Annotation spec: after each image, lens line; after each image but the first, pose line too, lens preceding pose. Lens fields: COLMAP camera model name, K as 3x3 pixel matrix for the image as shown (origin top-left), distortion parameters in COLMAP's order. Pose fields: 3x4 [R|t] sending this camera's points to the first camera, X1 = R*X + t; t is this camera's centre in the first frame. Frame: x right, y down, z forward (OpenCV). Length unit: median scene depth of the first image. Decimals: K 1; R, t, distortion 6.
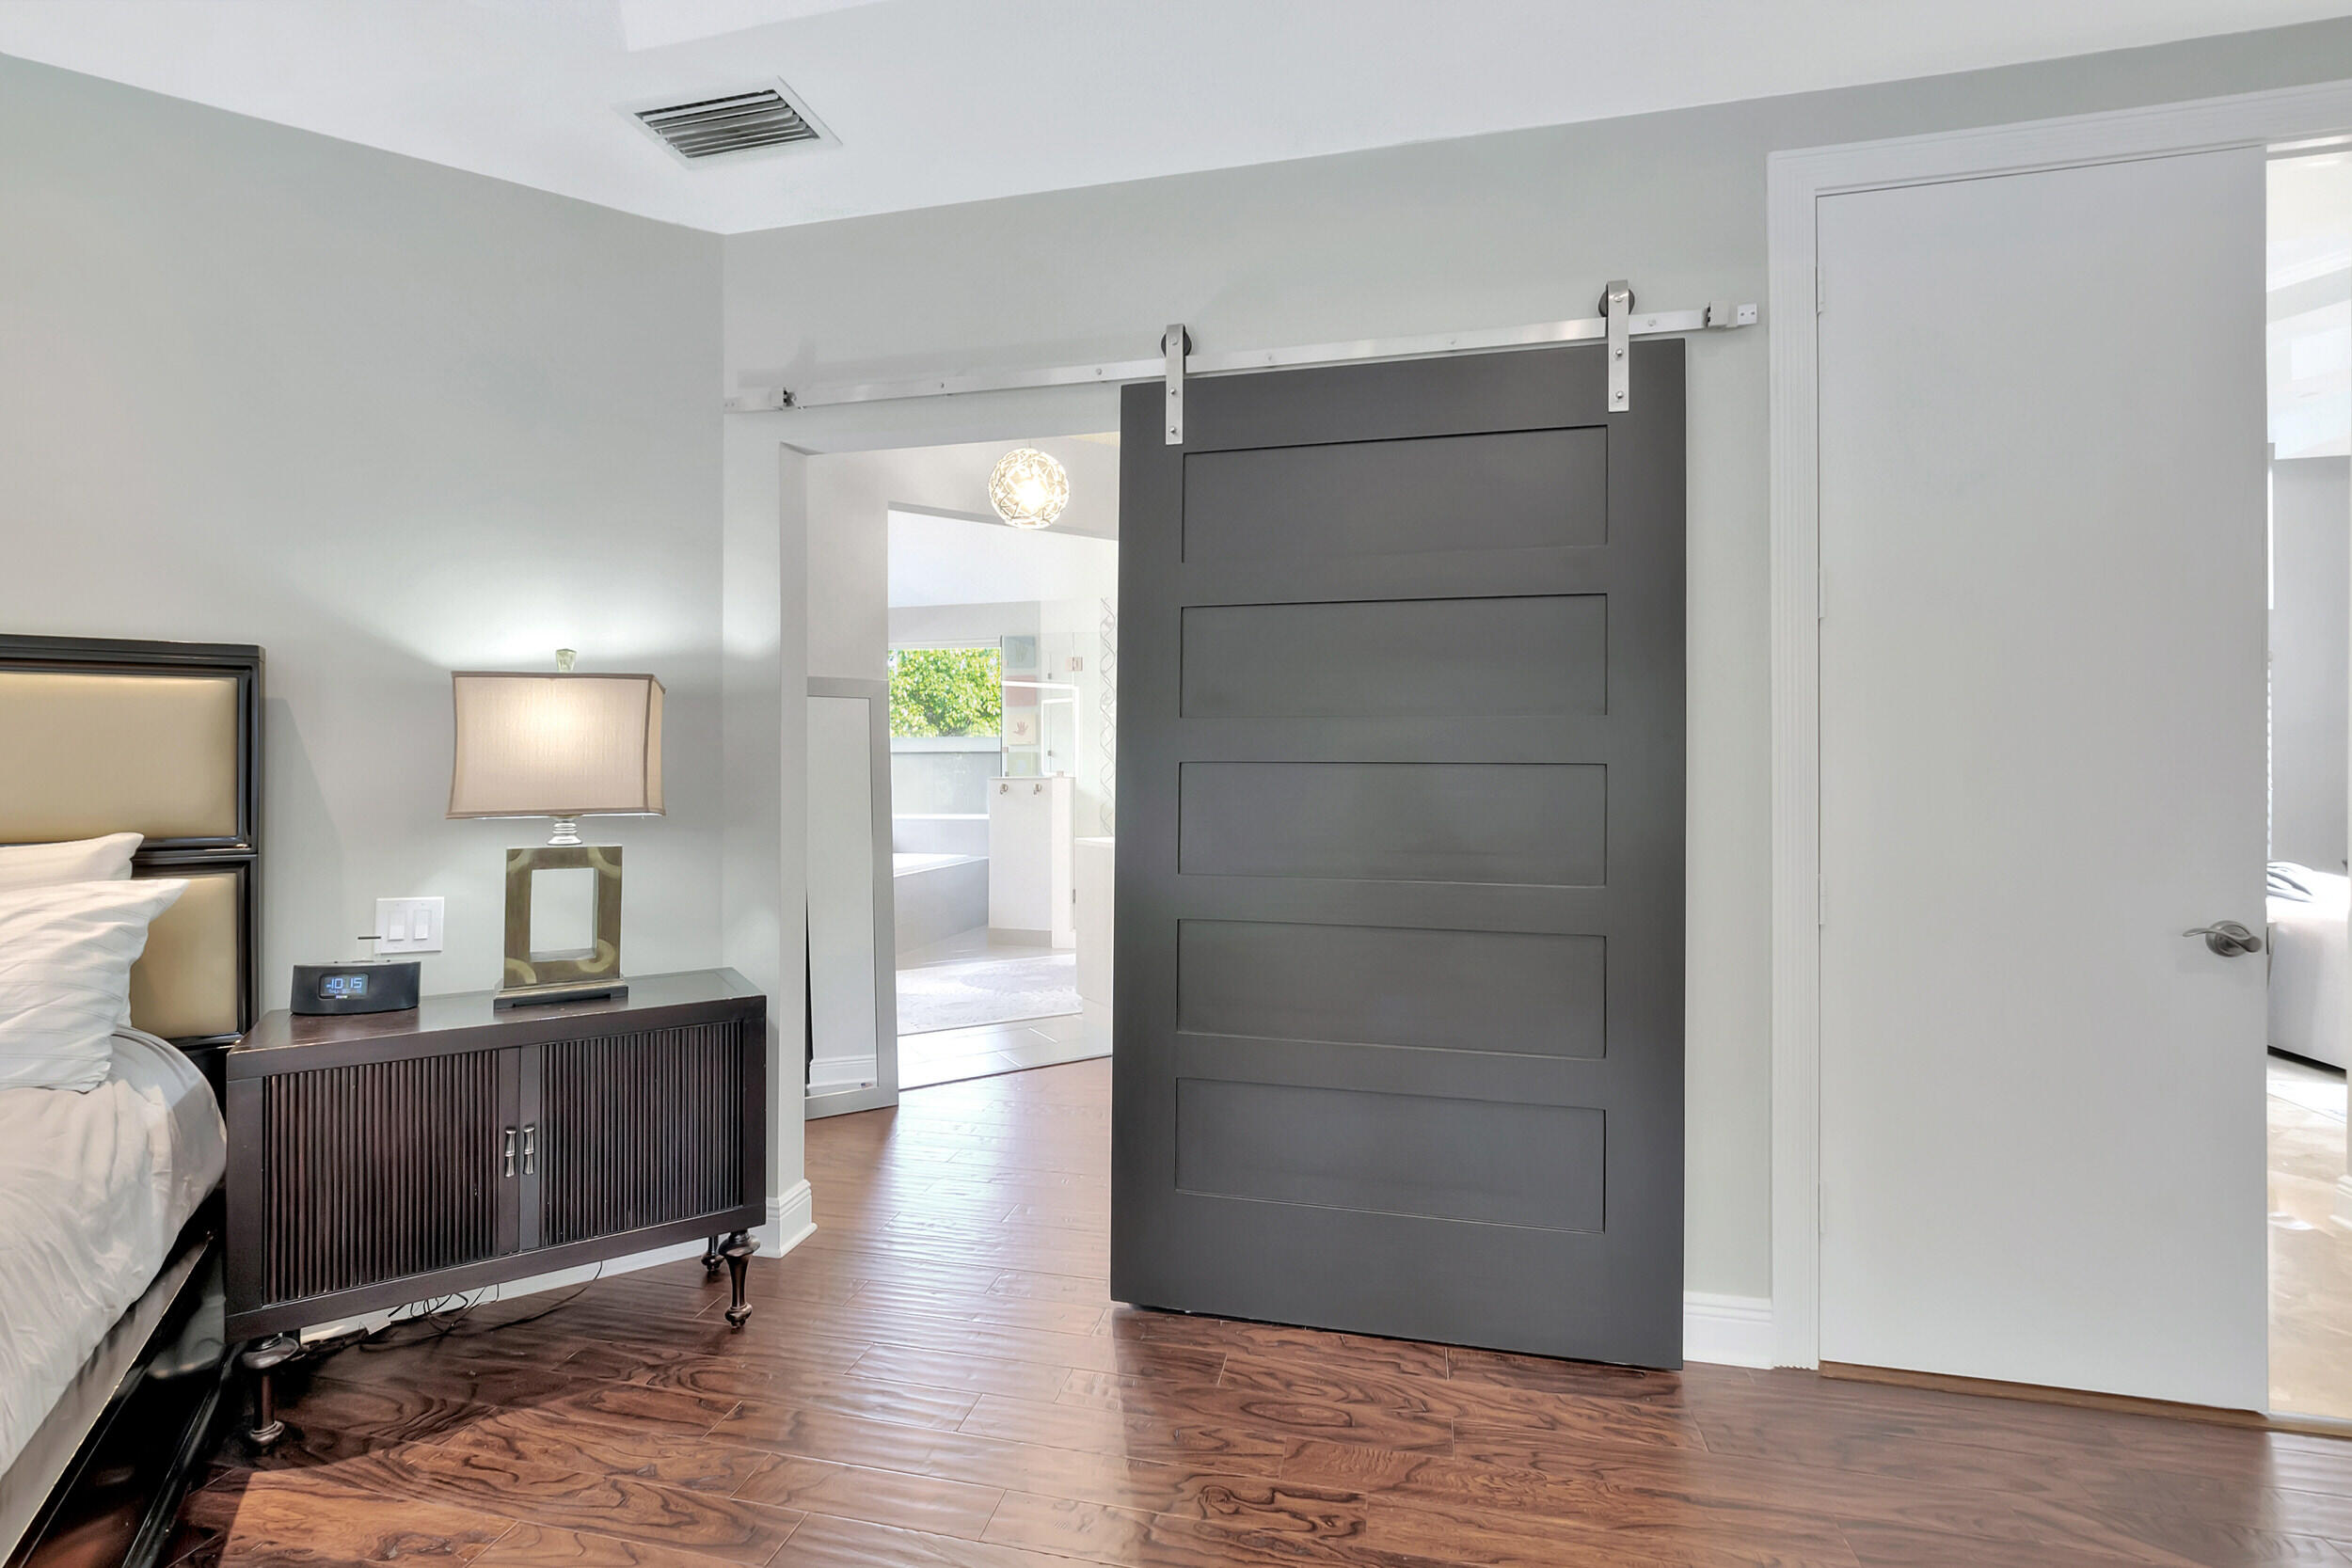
lens RADIAL K [[1043.7, 0, 1186.8], [0, 1043.7, 771.2], [0, 0, 1]] dist [-0.002846, -0.000882]
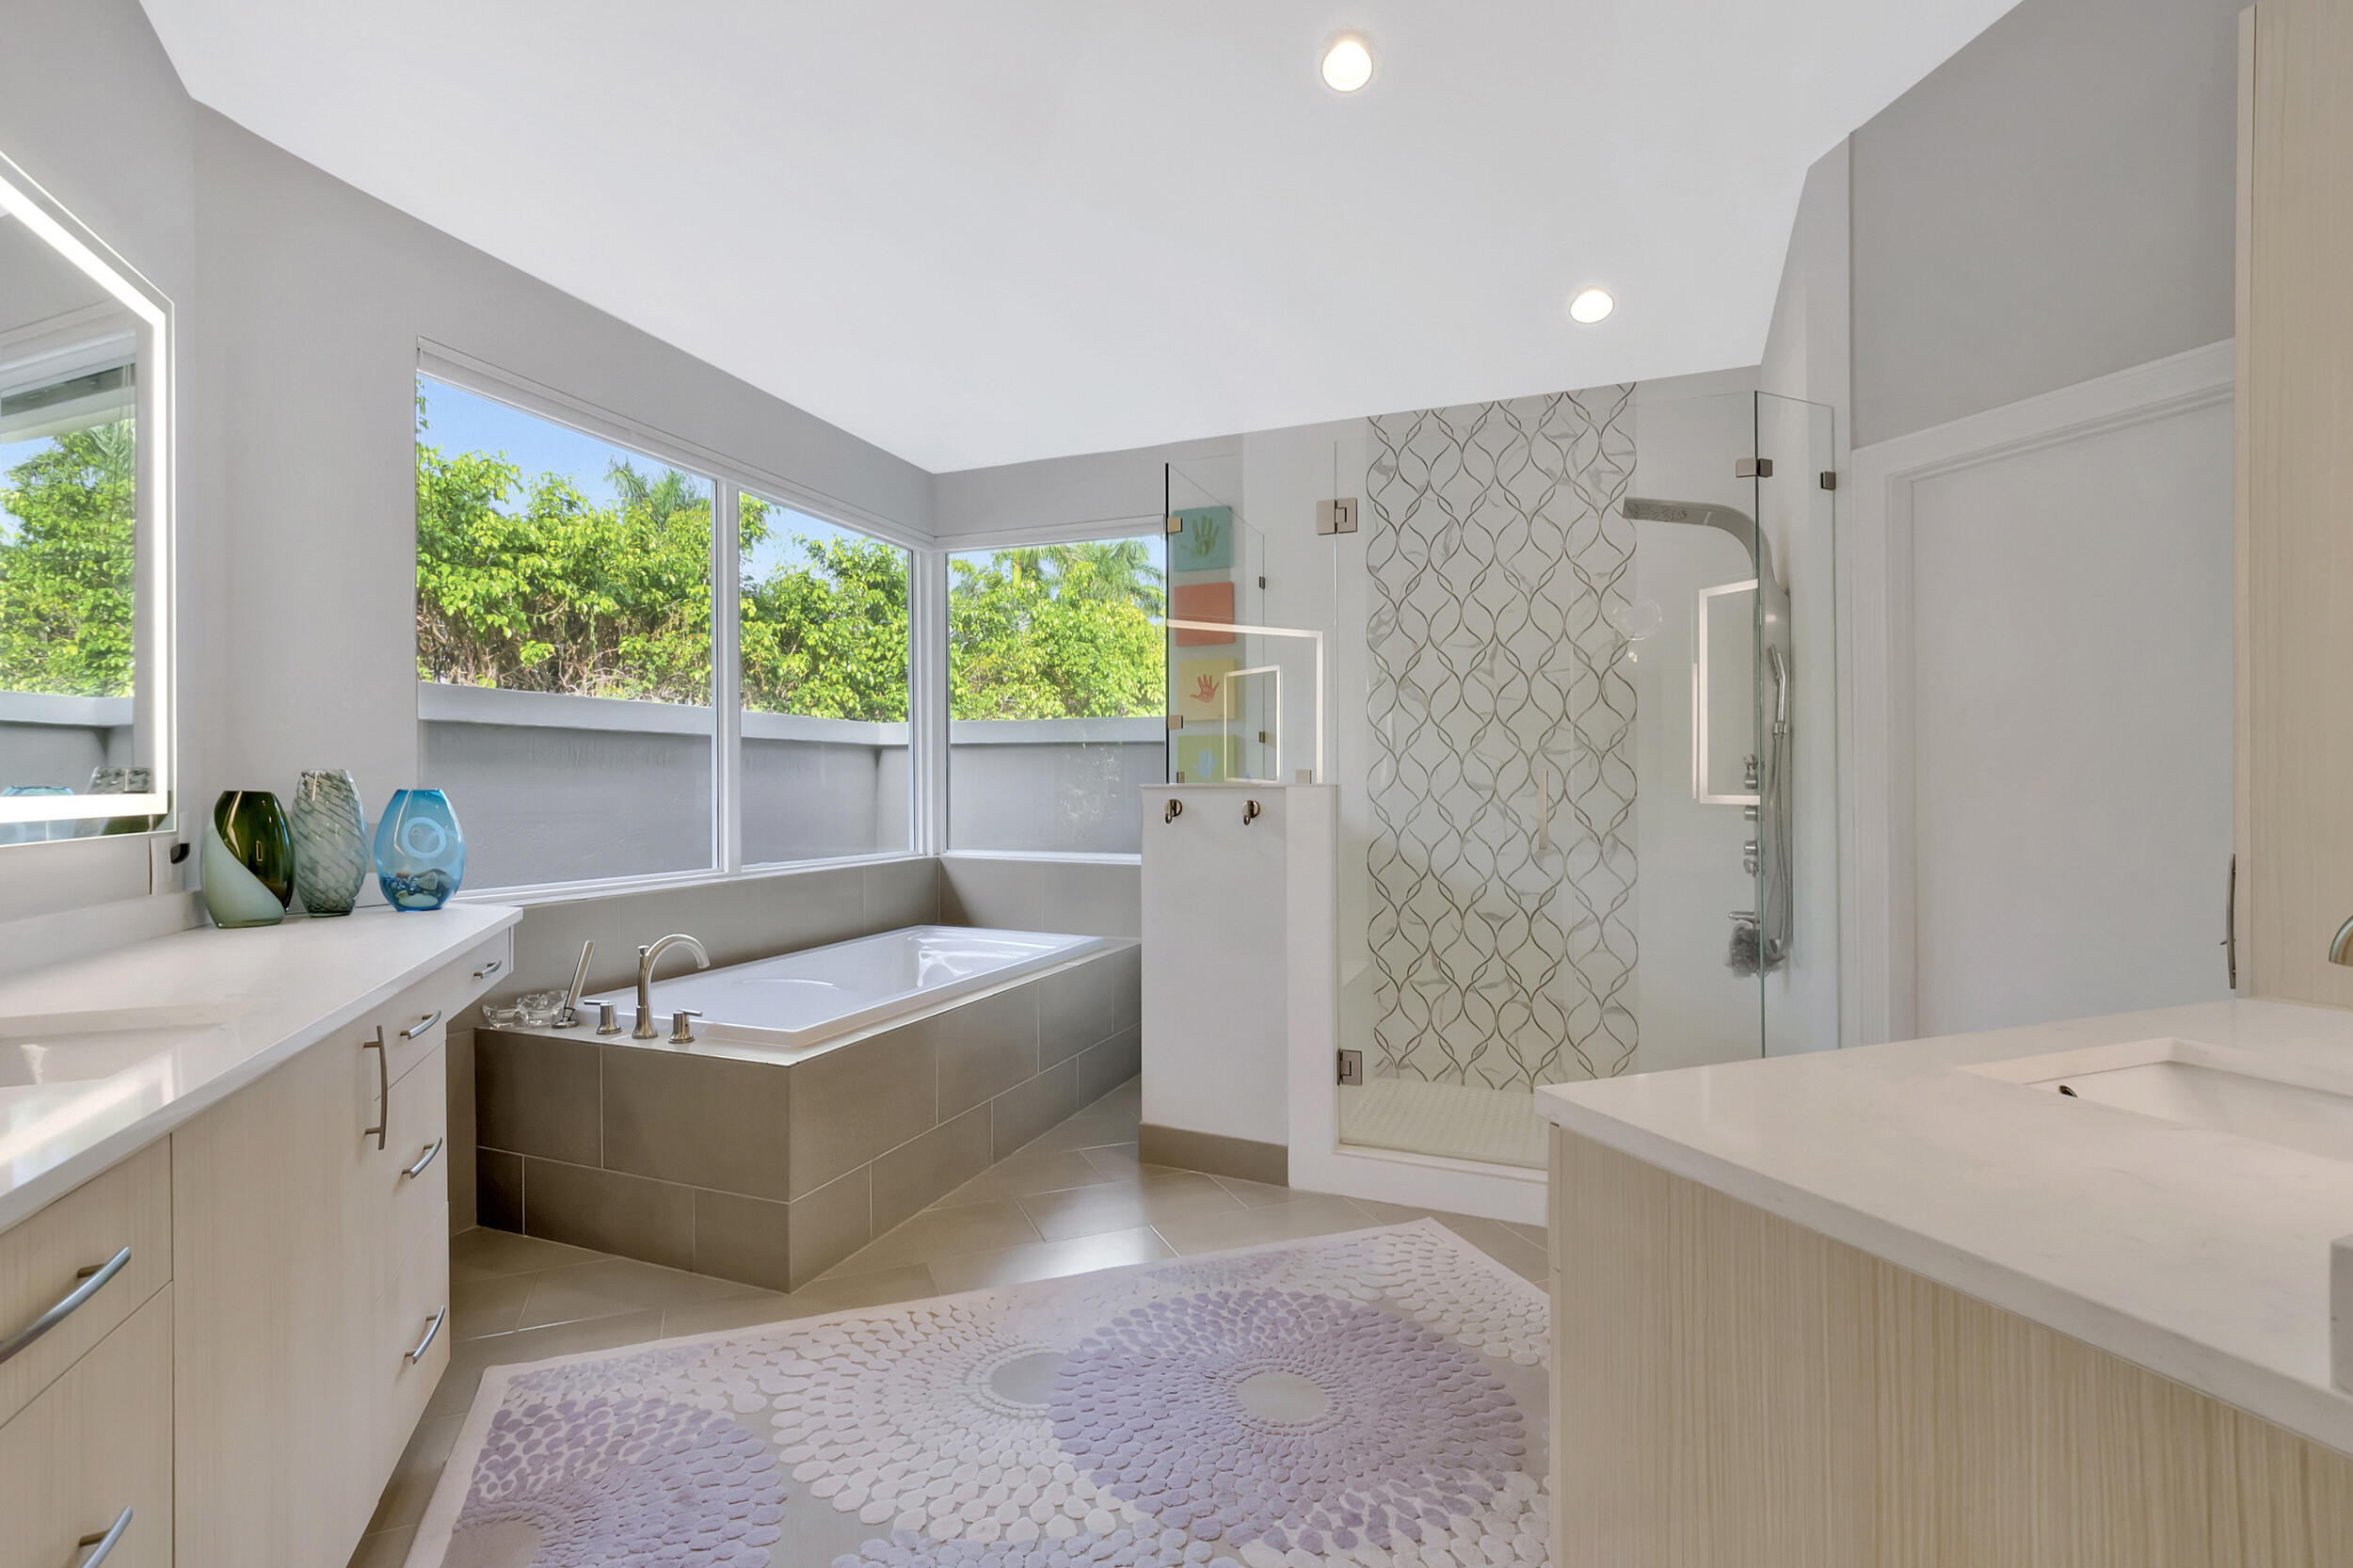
lens RADIAL K [[1044.2, 0, 1168.9], [0, 1044.2, 780.4], [0, 0, 1]] dist [-0.002846, -0.000882]
pose [[0.985369, -0.001285, -0.170432, -0.054235], [0.001471, 0.999998, 0.000965, 0.001746], [0.170430, -0.001202, 0.985369, 0.299685]]
